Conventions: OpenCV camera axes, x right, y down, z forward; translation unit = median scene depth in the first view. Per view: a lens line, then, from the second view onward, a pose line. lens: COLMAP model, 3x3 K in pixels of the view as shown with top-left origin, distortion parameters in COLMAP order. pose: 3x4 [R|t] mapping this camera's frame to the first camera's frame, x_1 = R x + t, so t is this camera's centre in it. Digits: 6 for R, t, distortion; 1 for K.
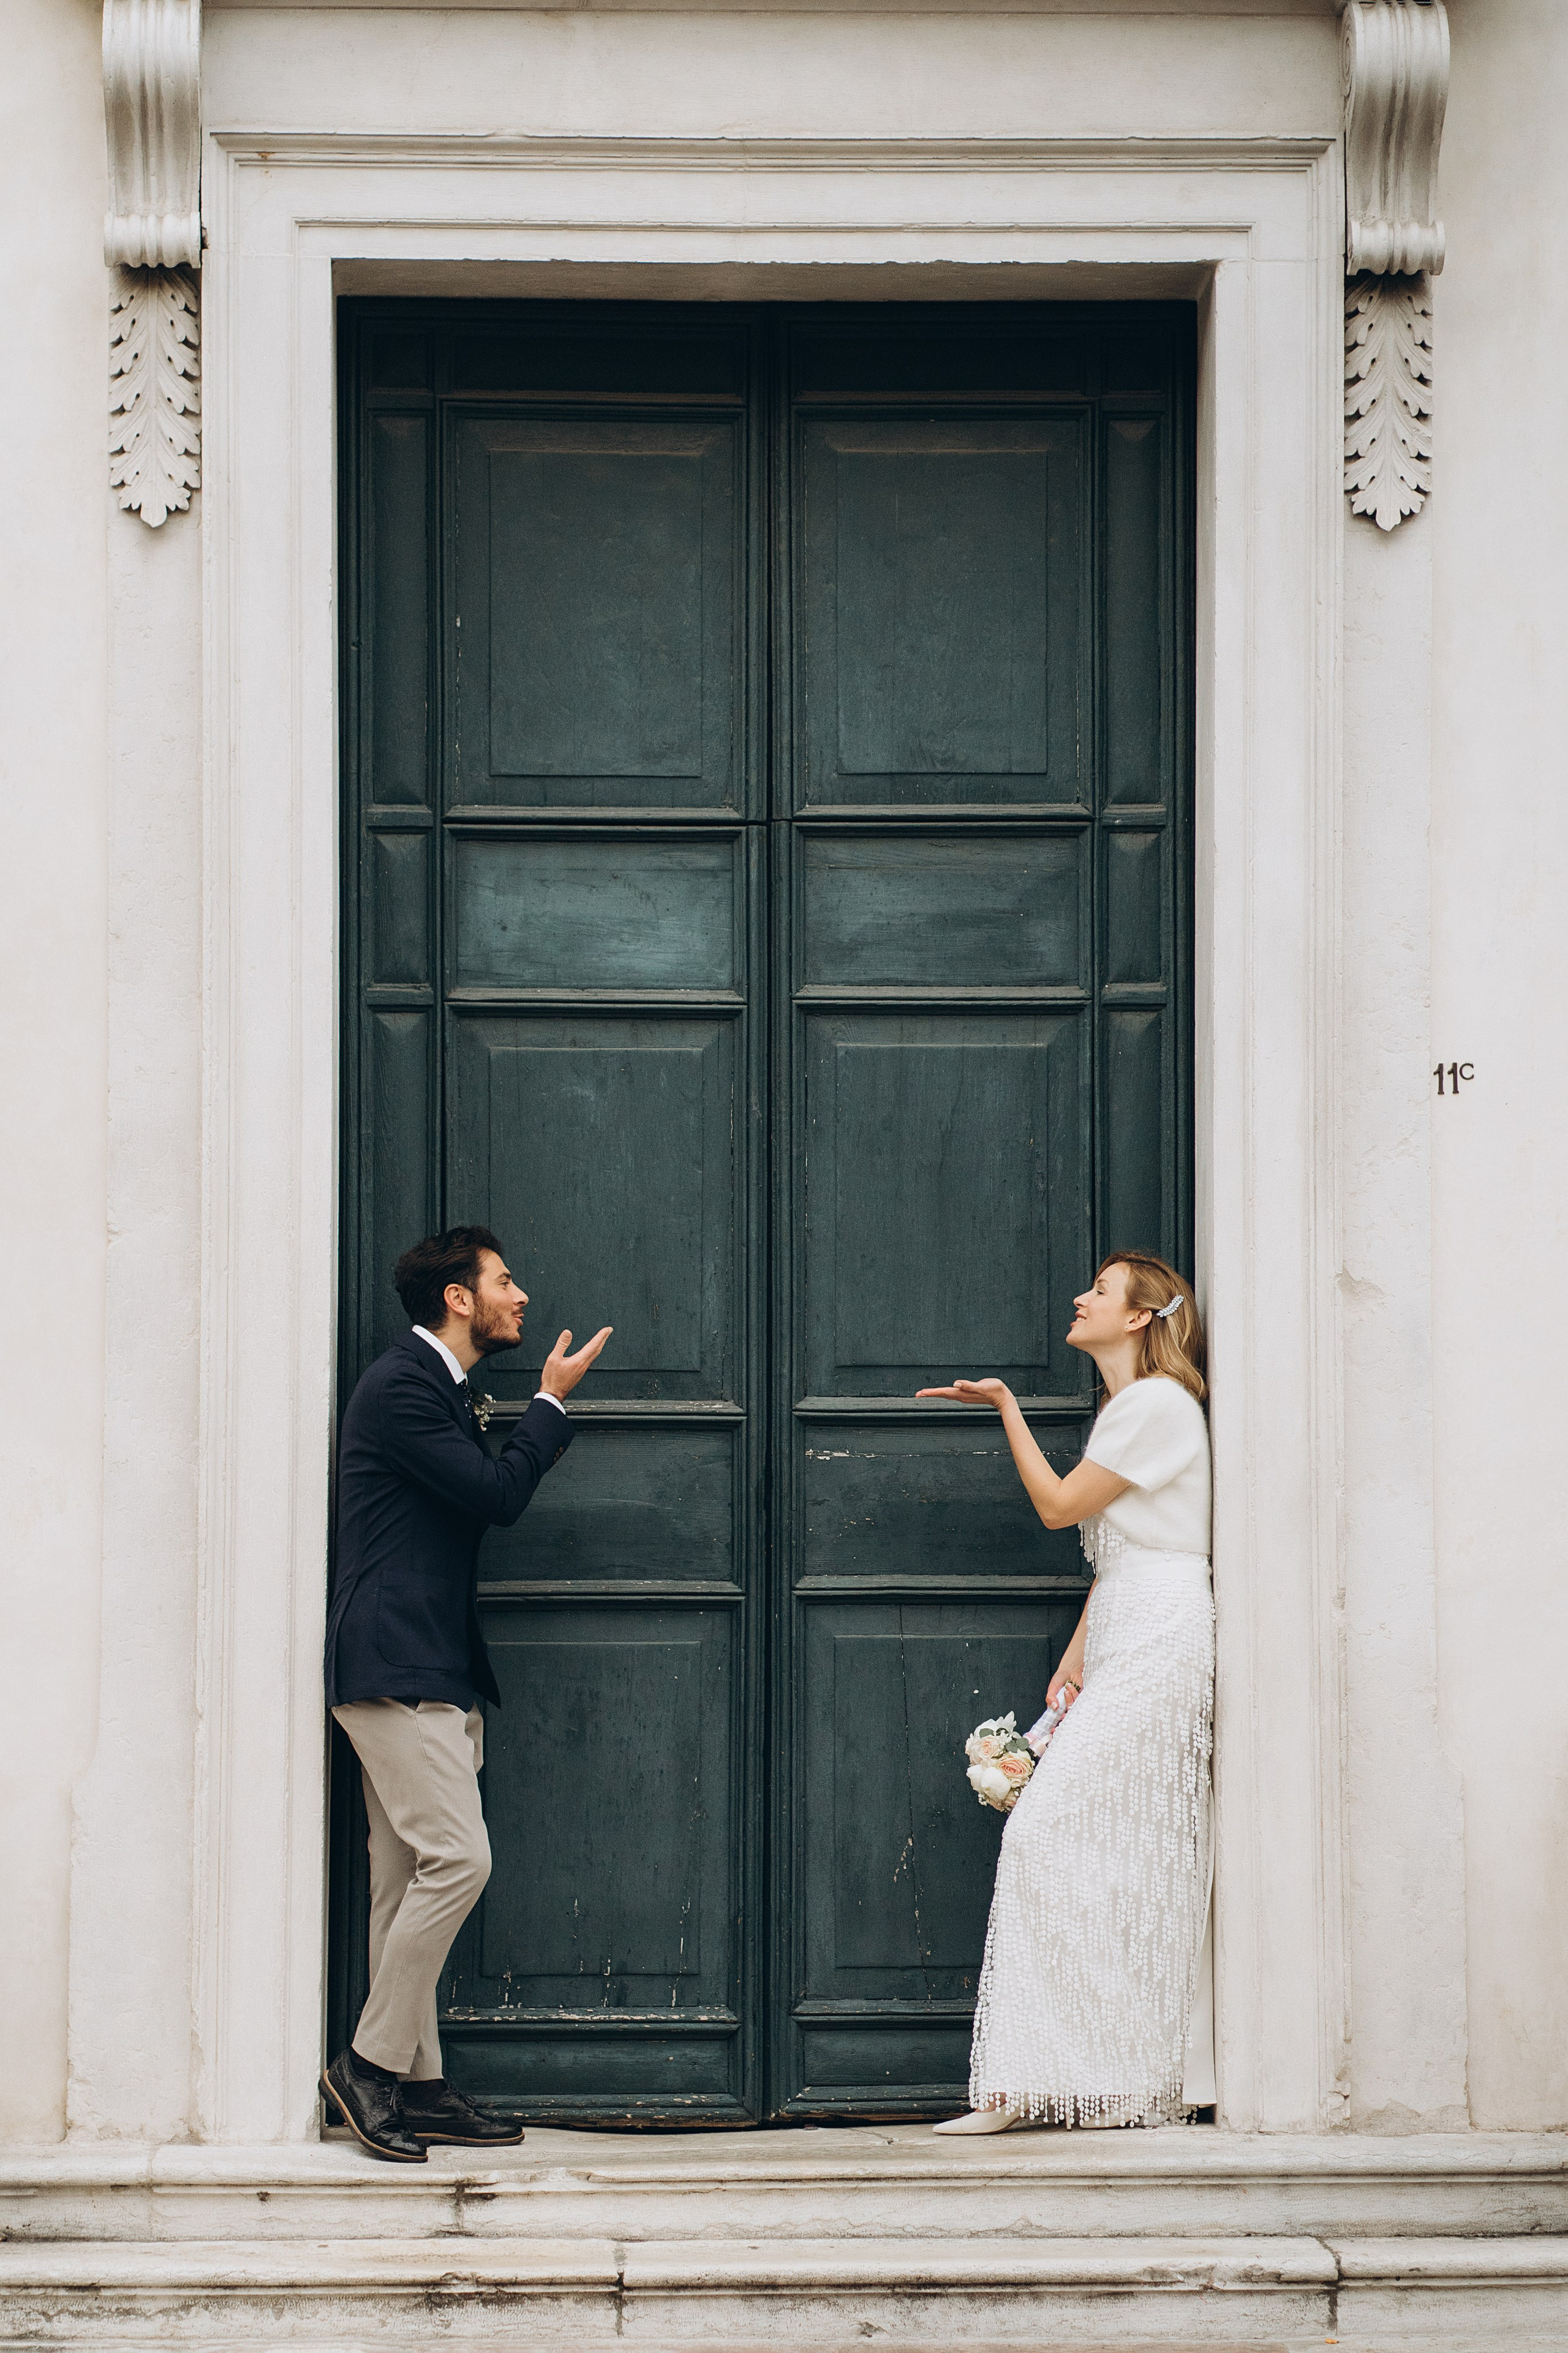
lens RADIAL K [[6069.8, 0, 818.8], [0, 6069.8, 1161.2], [0, 0, 1]] dist [0.869288, -10.737280]
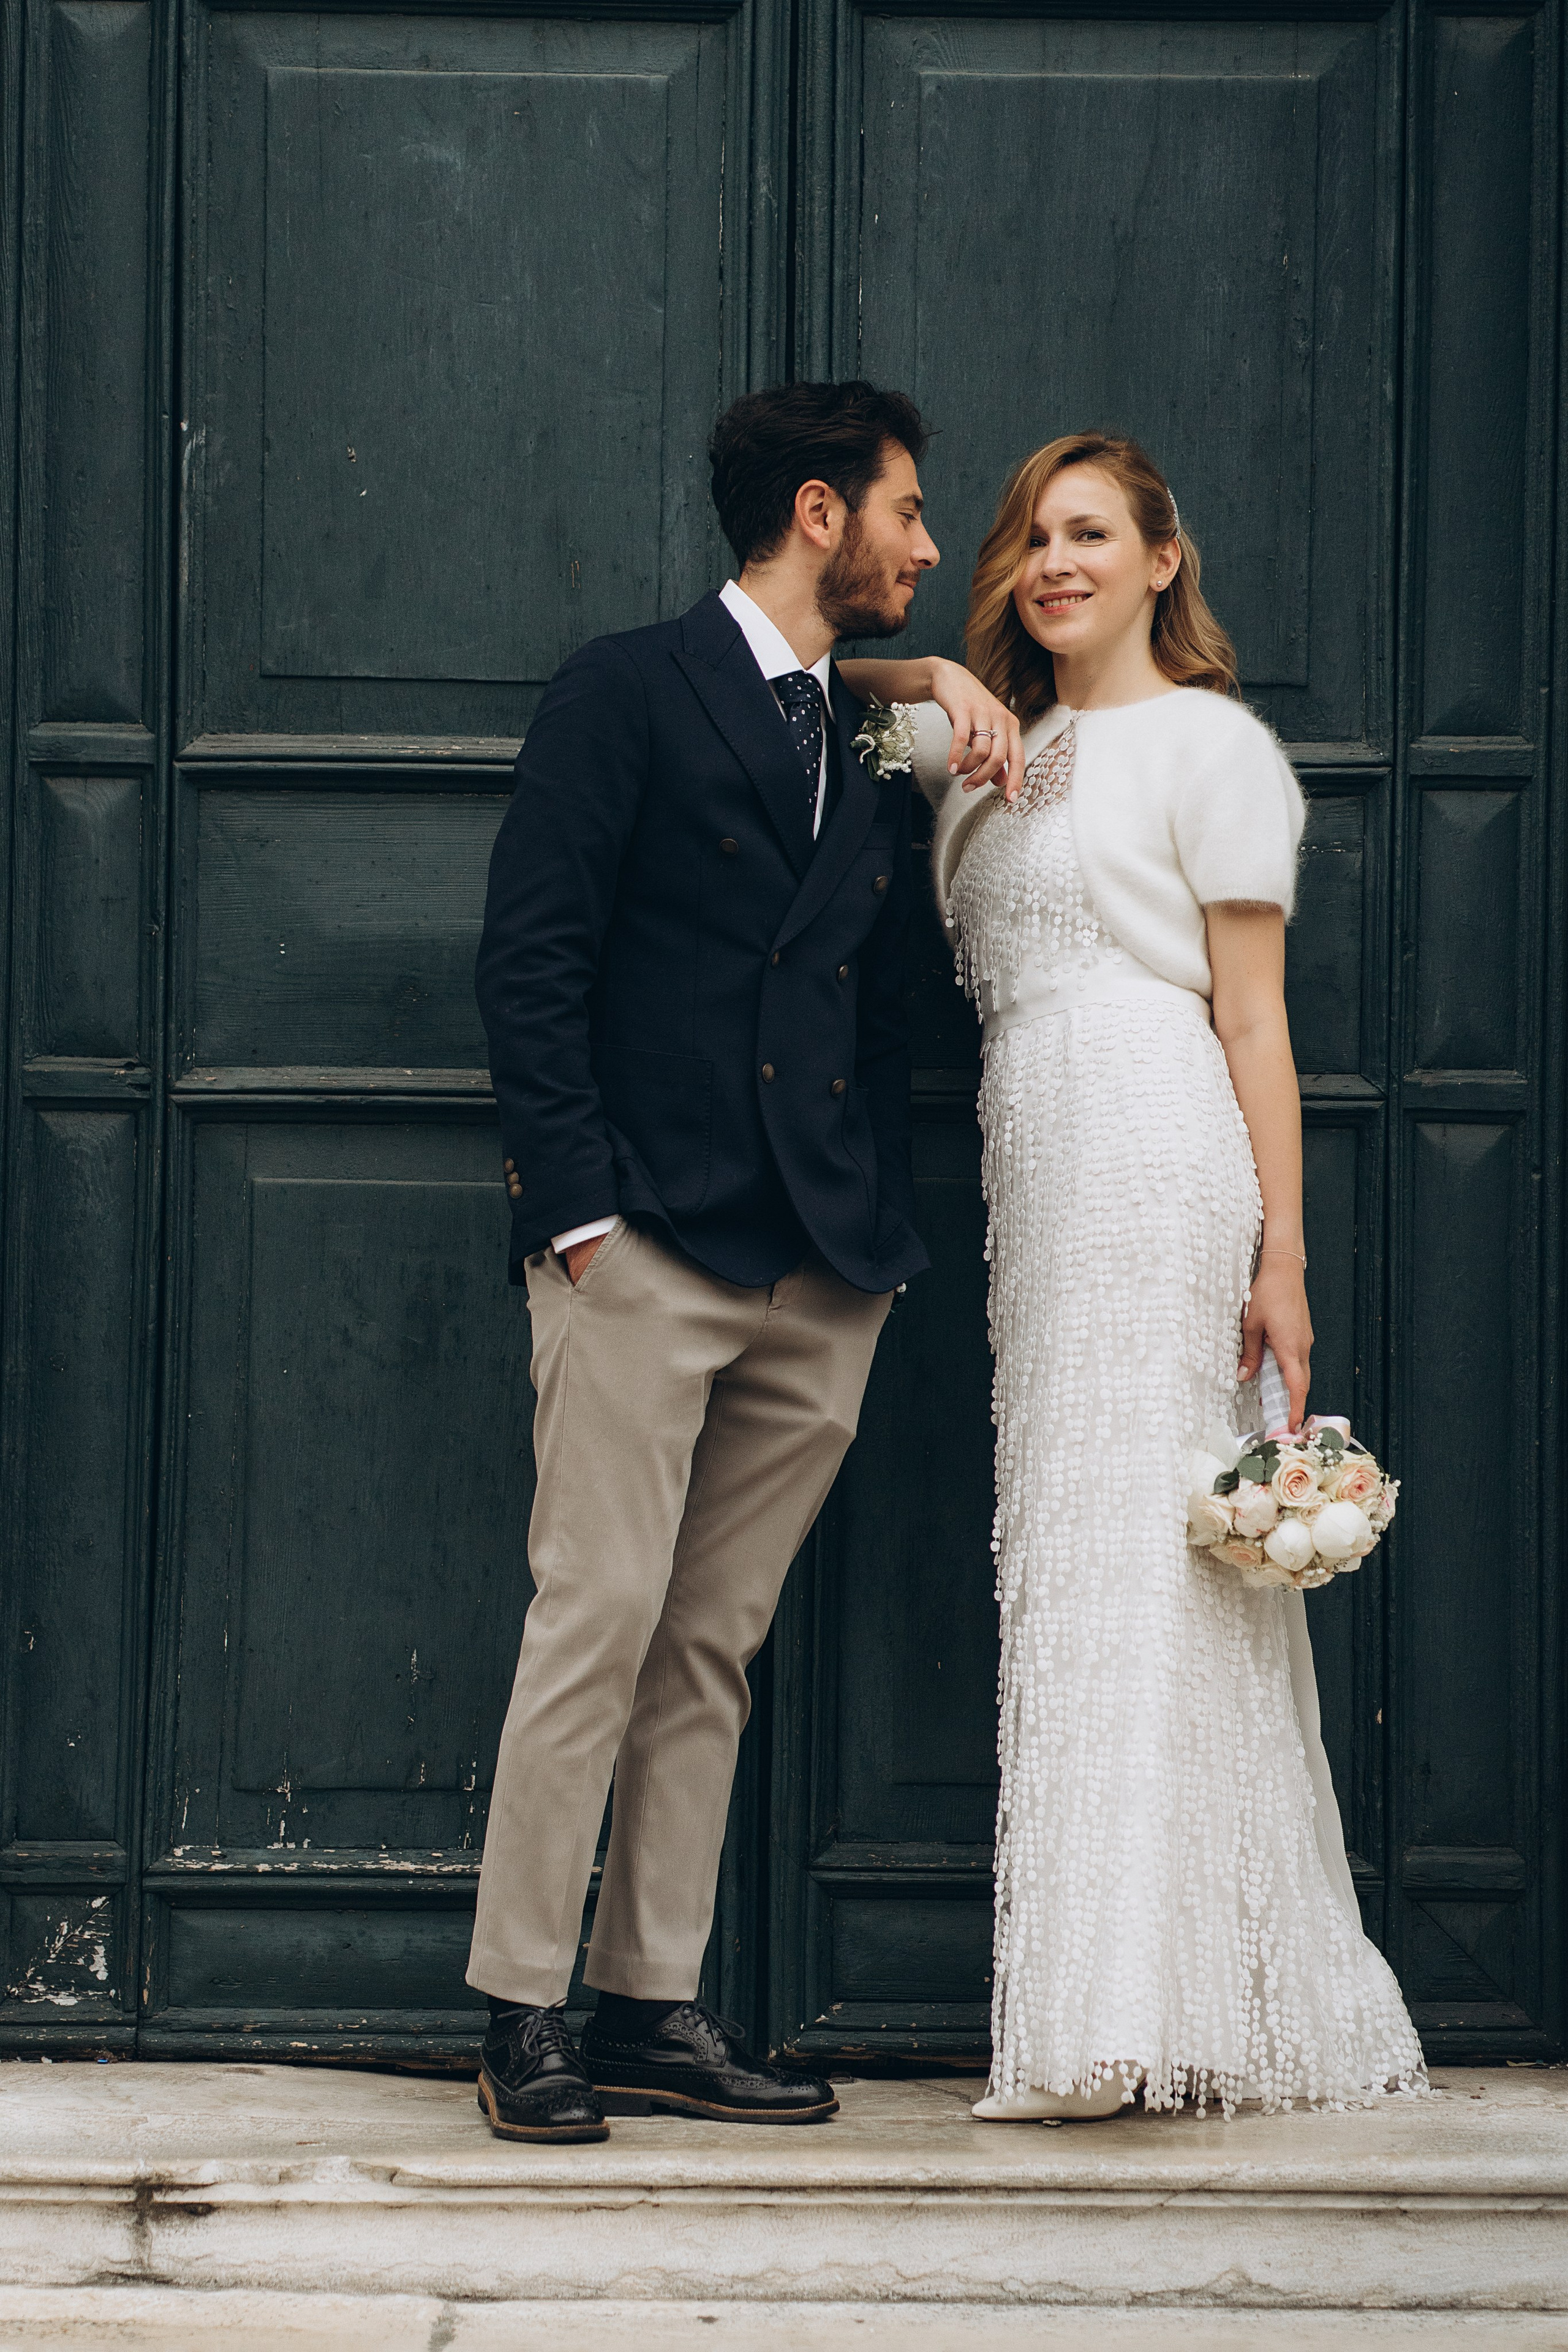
lens RADIAL K [[6067.8, 0, 818.8], [0, 6067.8, 1160.7], [0, 0, 1]] dist [0.869288, -10.737280]
pose [[0.999124, 0.013284, -0.039695, 0.016773], [-0.012267, 0.999594, 0.025732, 0.062314], [0.040021, -0.025222, 0.998880, 0.460529]]
